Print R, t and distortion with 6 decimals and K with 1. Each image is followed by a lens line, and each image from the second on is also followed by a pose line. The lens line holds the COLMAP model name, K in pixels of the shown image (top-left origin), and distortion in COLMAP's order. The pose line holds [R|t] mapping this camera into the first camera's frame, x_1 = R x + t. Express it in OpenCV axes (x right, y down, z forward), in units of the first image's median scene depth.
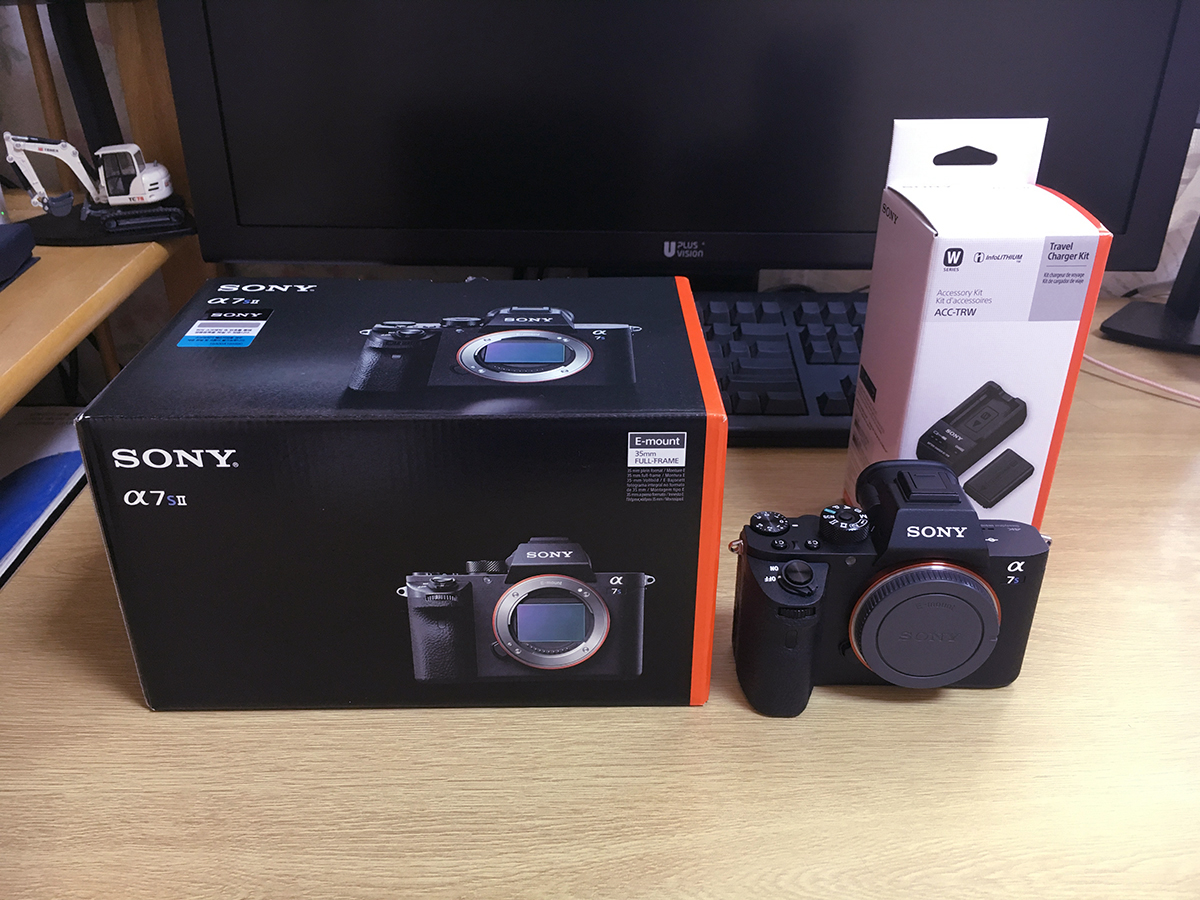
lens RADIAL K [[1030.1, 0, 602.4], [0, 1030.1, 448.1], [0, 0, 1]] dist [0.078860, -0.134263]
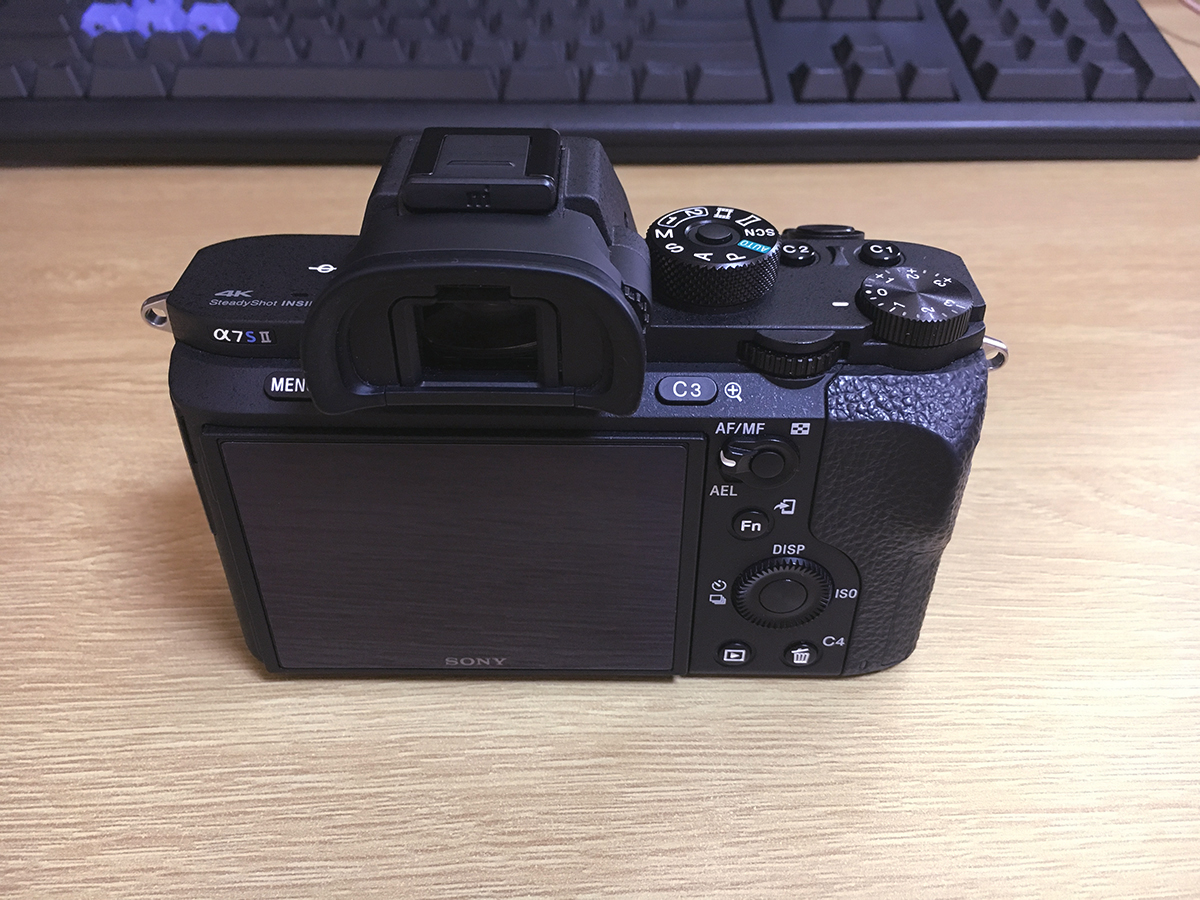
lens RADIAL K [[1046.5, 0, 606.3], [0, 1046.5, 448.5], [0, 0, 1]] dist [0.071013, -0.141724]
pose [[0.999653, -0.014311, 0.022131, 0.160208], [0.010218, 0.984496, 0.175109, 0.082782], [-0.024294, -0.174822, 0.984300, 0.698588]]
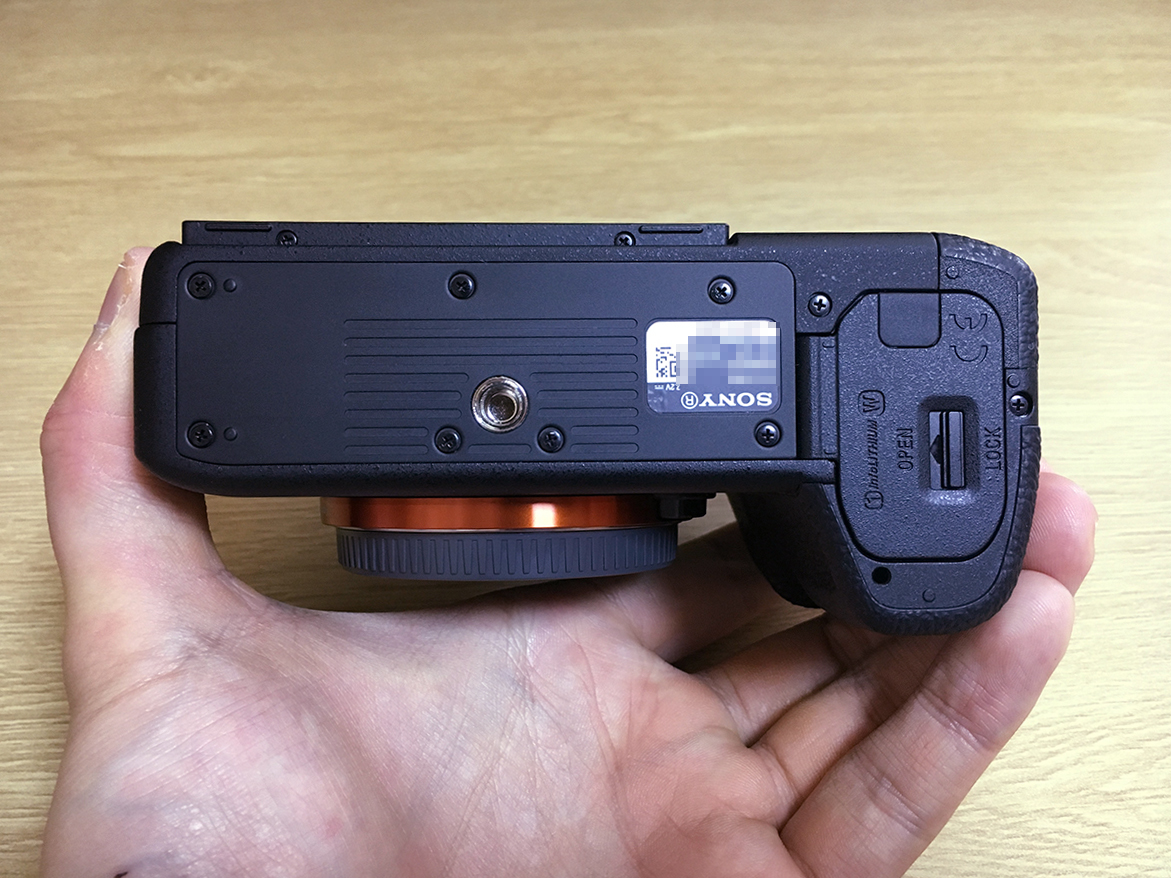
lens RADIAL K [[1045.1, 0, 589.5], [0, 1045.1, 440.6], [0, 0, 1]] dist [0.078164, -0.154770]
pose [[0.999663, -0.025885, -0.001815, 0.114923], [0.024711, 0.928341, 0.370906, 0.051742], [-0.007915, -0.370826, 0.928669, 0.555032]]
